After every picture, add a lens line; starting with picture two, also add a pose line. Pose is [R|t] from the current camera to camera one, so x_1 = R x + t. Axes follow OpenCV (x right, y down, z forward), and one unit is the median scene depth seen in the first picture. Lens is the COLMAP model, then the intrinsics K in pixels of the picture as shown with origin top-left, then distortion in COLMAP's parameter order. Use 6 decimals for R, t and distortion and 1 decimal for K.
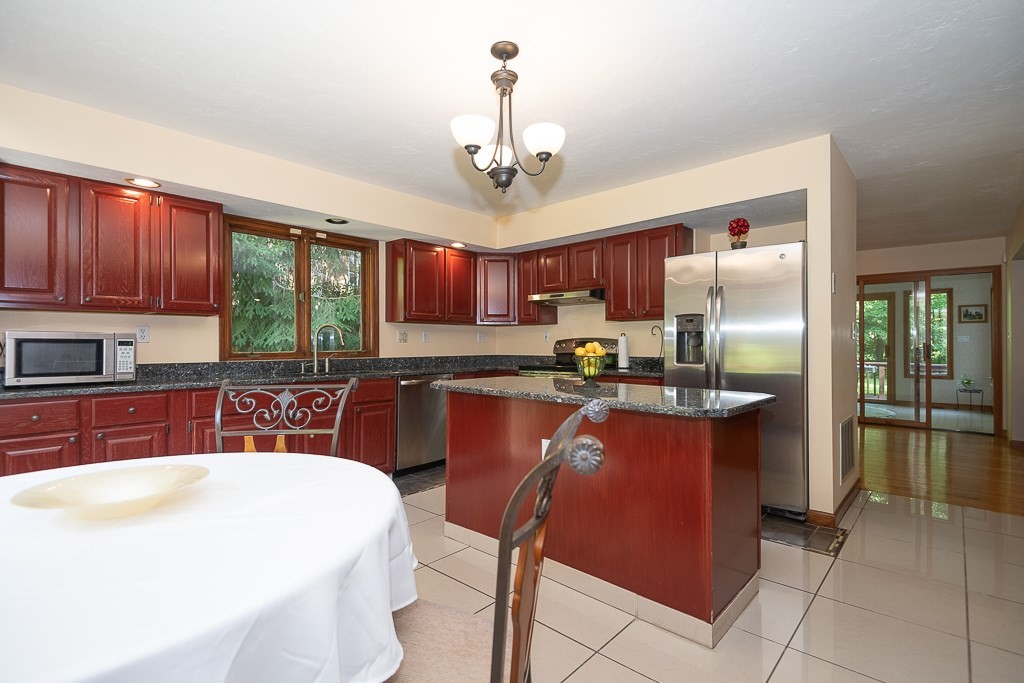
lens RADIAL K [[474.5, 0, 507.5], [0, 474.5, 340.8], [0, 0, 1]] dist [0.007692, -0.008855]
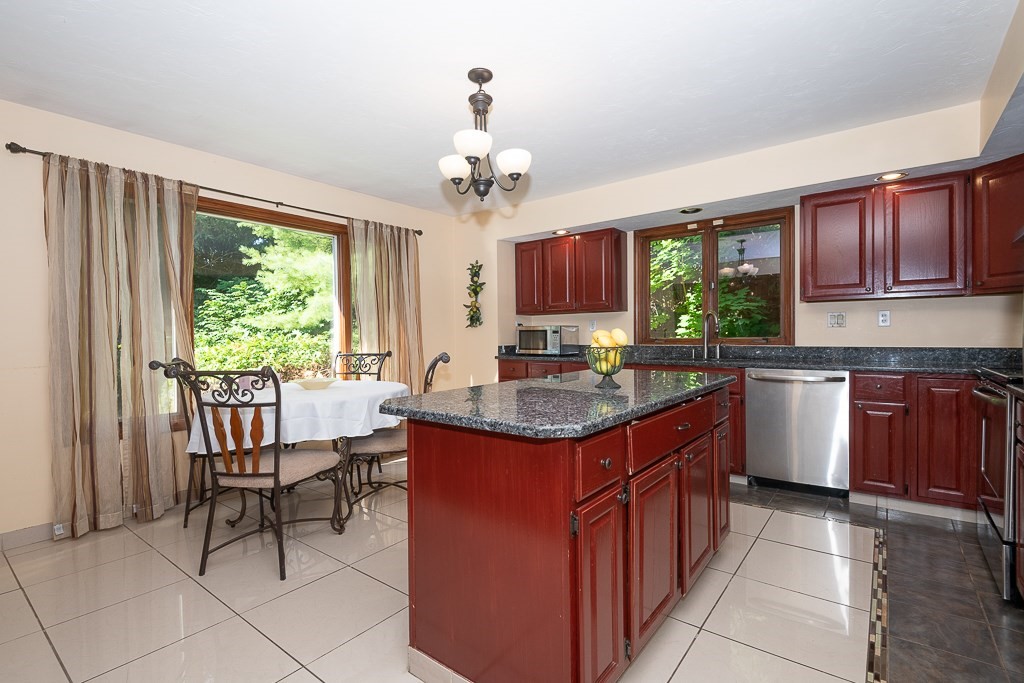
lens RADIAL K [[474.5, 0, 519.0], [0, 474.5, 339.7], [0, 0, 1]] dist [0.007692, -0.008855]
pose [[0.082213, 0.011836, -0.996544, 0.597997], [0.016264, 0.999780, 0.013216, 0.005947], [0.996482, -0.017294, 0.082003, 0.516965]]
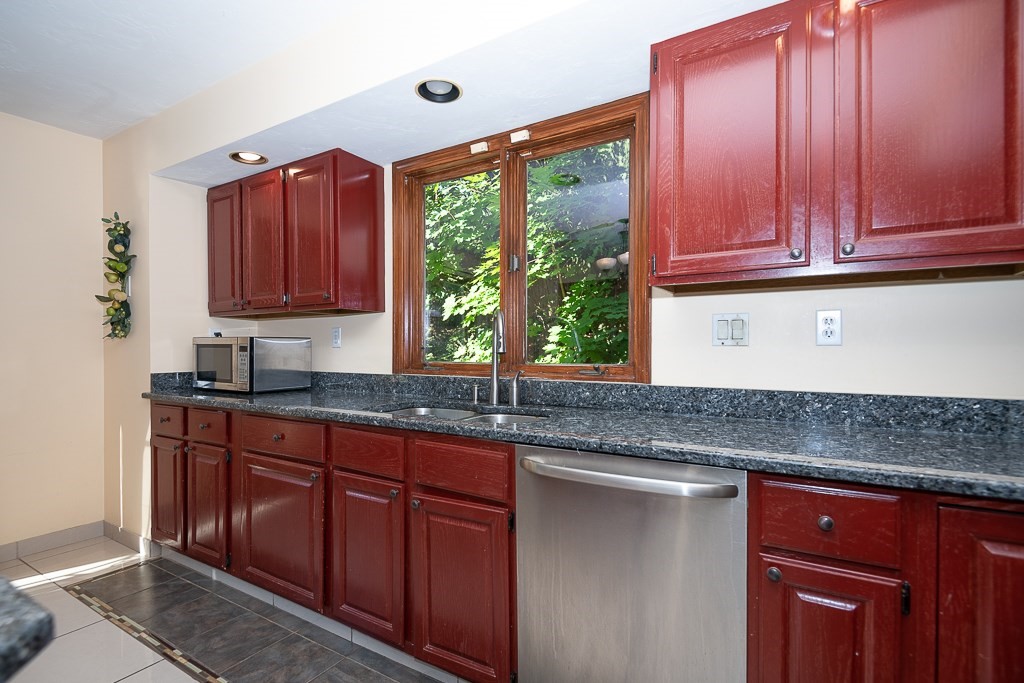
lens RADIAL K [[474.5, 0, 522.8], [0, 474.5, 347.3], [0, 0, 1]] dist [0.007692, -0.008855]
pose [[0.204353, -0.000307, -0.978897, 0.111476], [0.006525, 0.999978, 0.001049, 0.003595], [0.978875, -0.006602, 0.204351, 0.934270]]
